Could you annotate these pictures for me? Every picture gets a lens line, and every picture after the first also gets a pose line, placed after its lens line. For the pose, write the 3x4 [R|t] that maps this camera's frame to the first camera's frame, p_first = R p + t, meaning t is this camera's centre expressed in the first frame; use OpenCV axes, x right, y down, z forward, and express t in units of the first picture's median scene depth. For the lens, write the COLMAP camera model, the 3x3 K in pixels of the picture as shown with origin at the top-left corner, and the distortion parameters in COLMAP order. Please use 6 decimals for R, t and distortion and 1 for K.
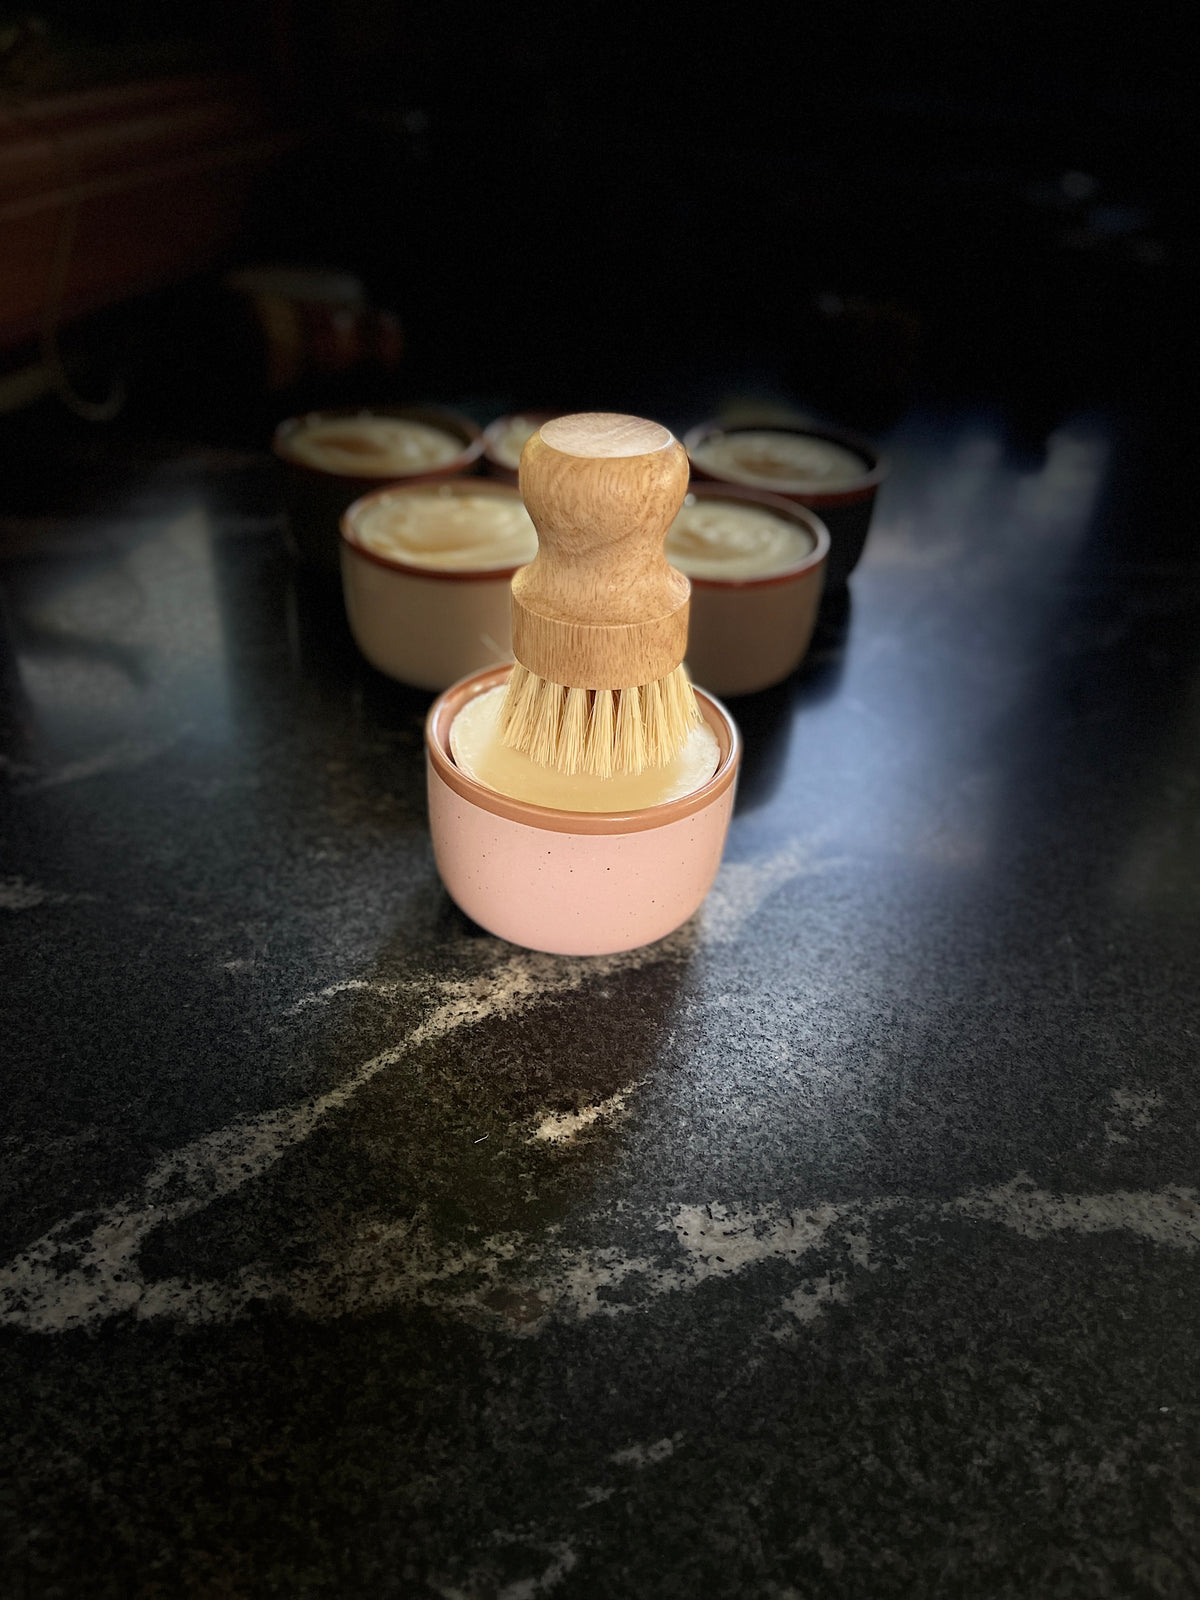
lens RADIAL K [[1253.0, 0, 600.6], [0, 1253.0, 798.7], [0, 0, 1]] dist [0.030896, -0.059399]
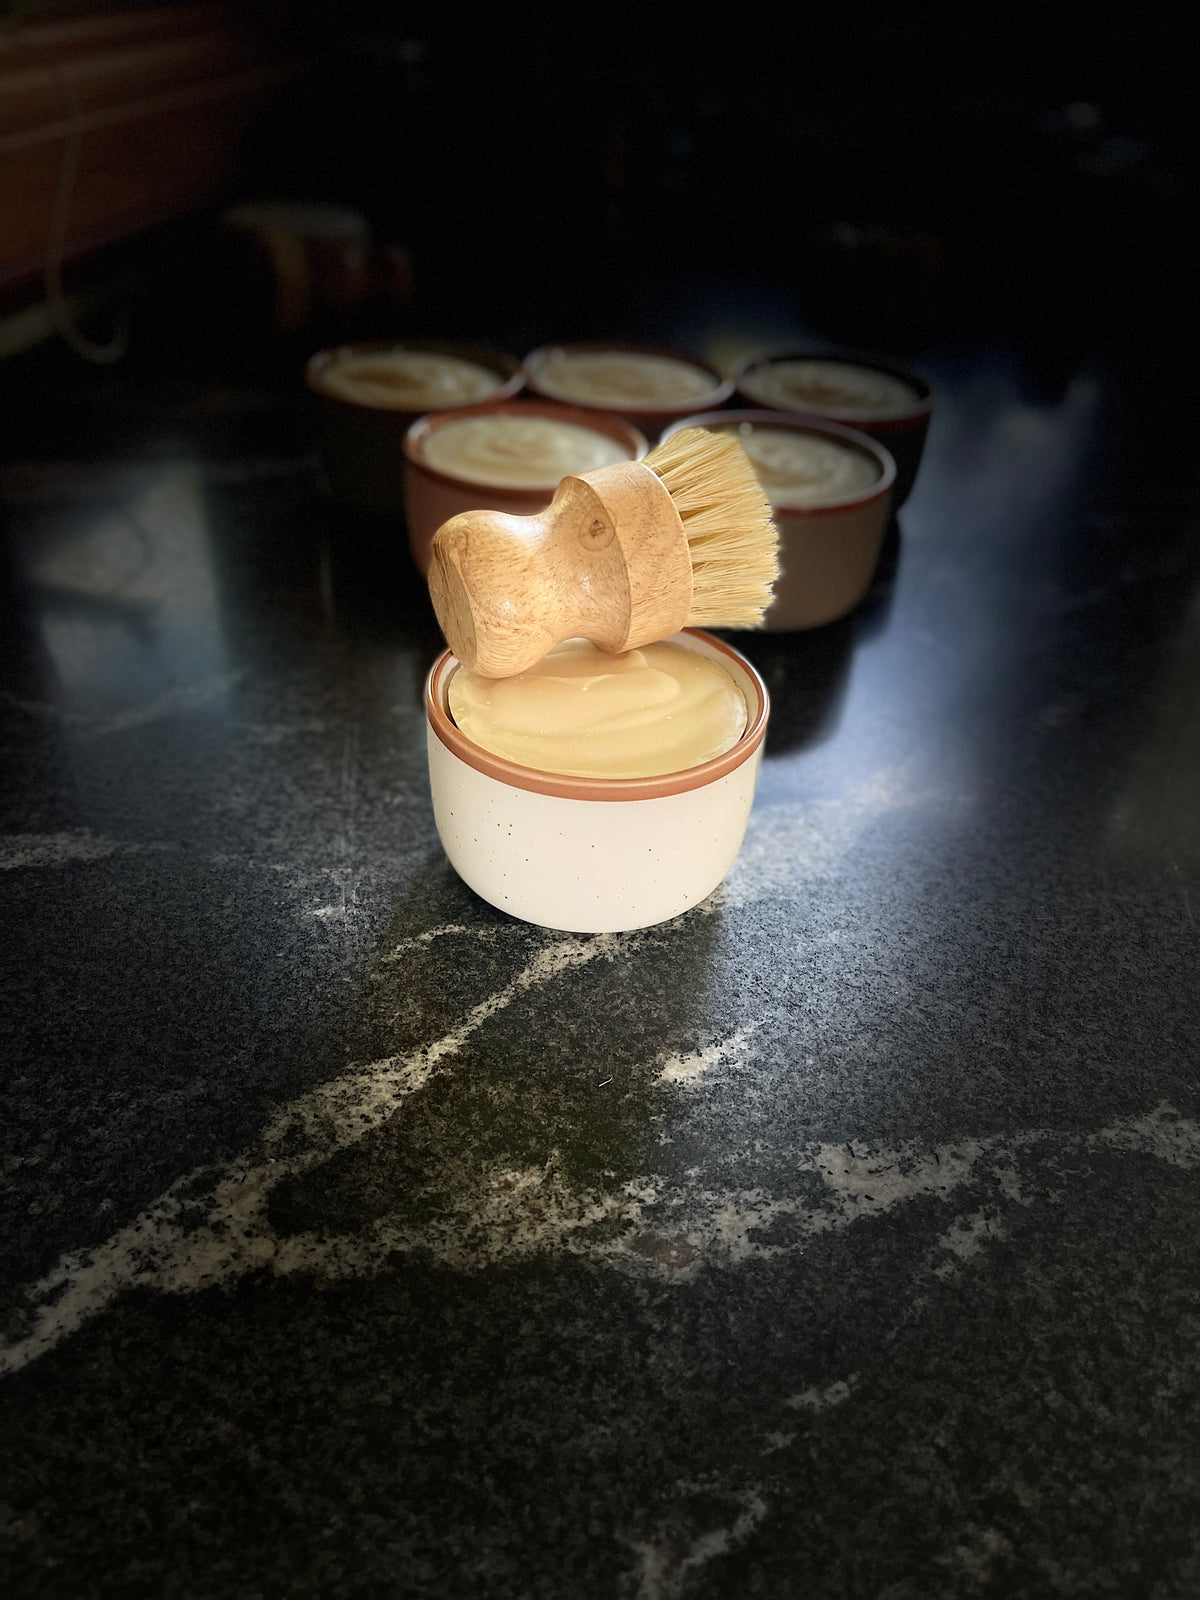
lens RADIAL K [[1253.0, 0, 588.6], [0, 1253.0, 809.0], [0, 0, 1]] dist [0.030896, -0.059399]
pose [[0.999562, -0.022952, 0.018679, -0.131857], [0.022288, 0.999139, 0.035003, 0.030808], [-0.019467, -0.034571, 0.999213, 0.053294]]
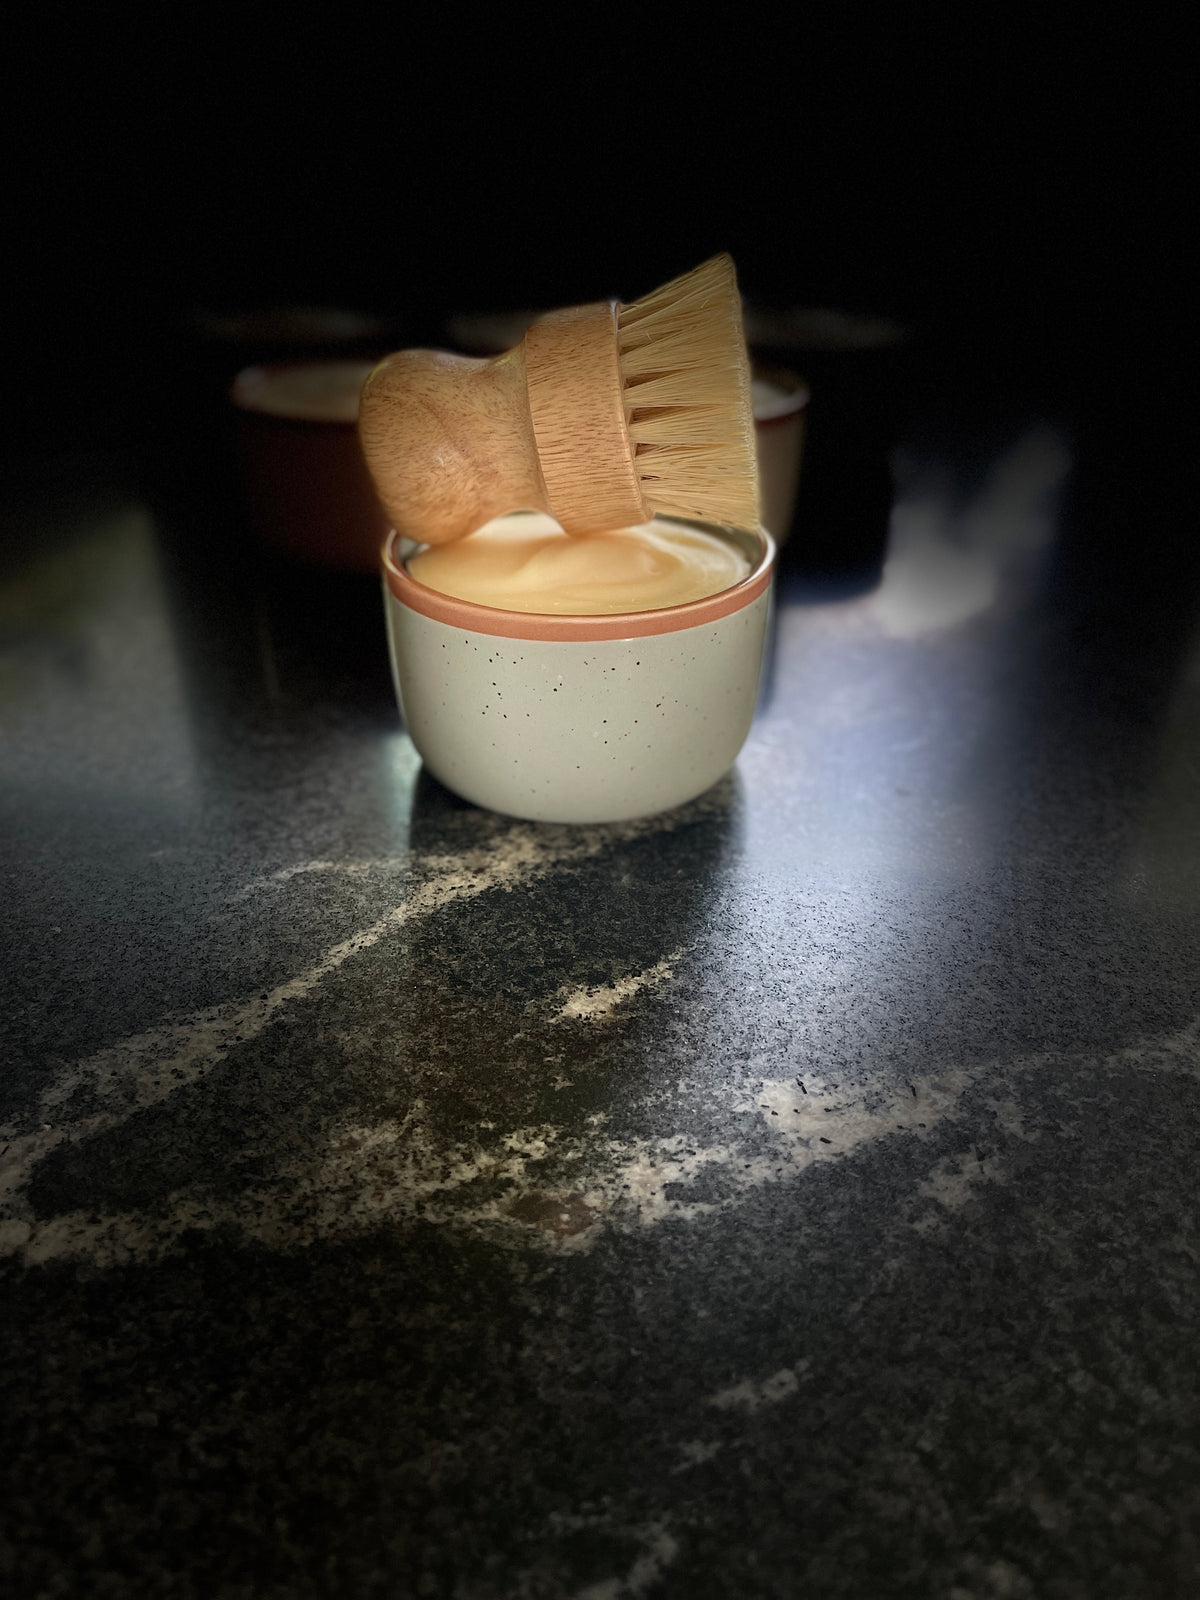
lens RADIAL K [[1253.0, 0, 595.8], [0, 1253.0, 804.1], [0, 0, 1]] dist [0.030896, -0.059399]
pose [[0.997495, -0.068825, 0.016336, -0.037928], [0.069604, 0.996158, -0.053151, 0.201509], [-0.012615, 0.054155, 0.998453, 0.257156]]
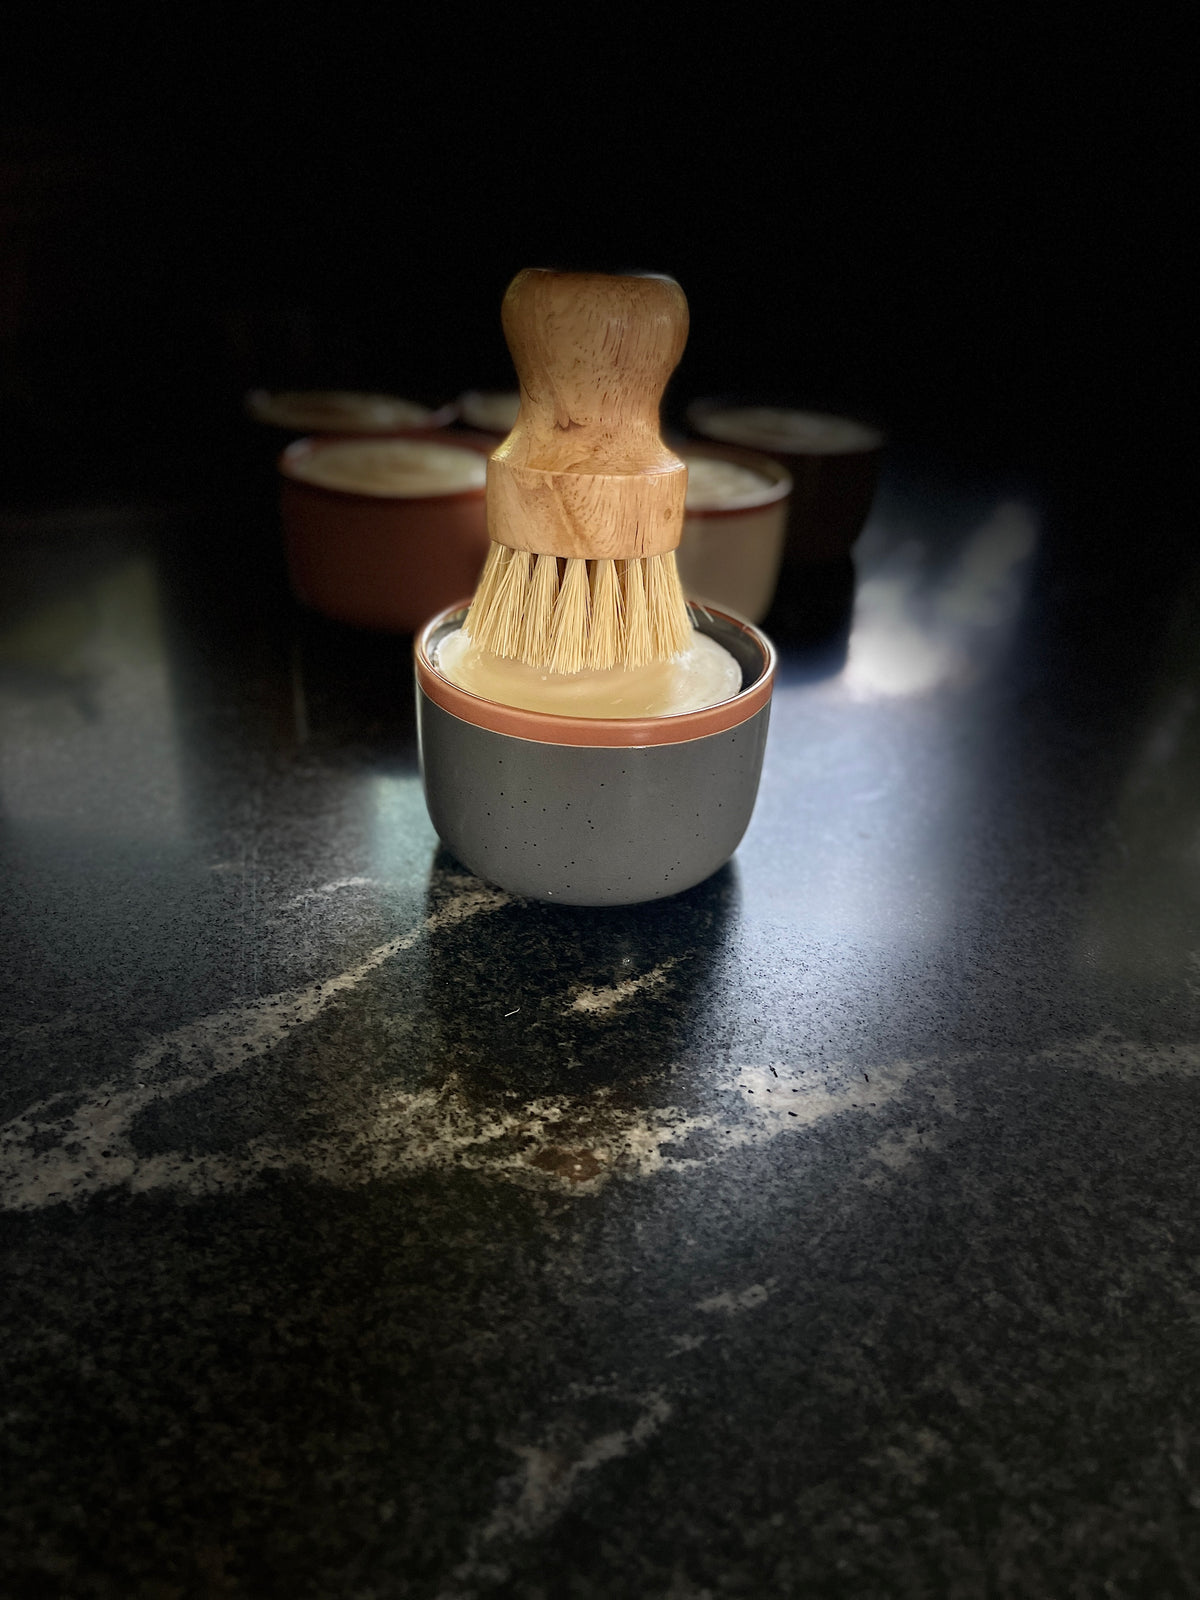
lens RADIAL K [[1253.0, 0, 596.5], [0, 1253.0, 815.4], [0, 0, 1]] dist [0.030896, -0.059399]
pose [[0.998328, -0.036145, 0.045106, -0.076277], [0.040004, 0.995333, -0.087814, 0.230846], [-0.041722, 0.089471, 0.995115, 0.104274]]
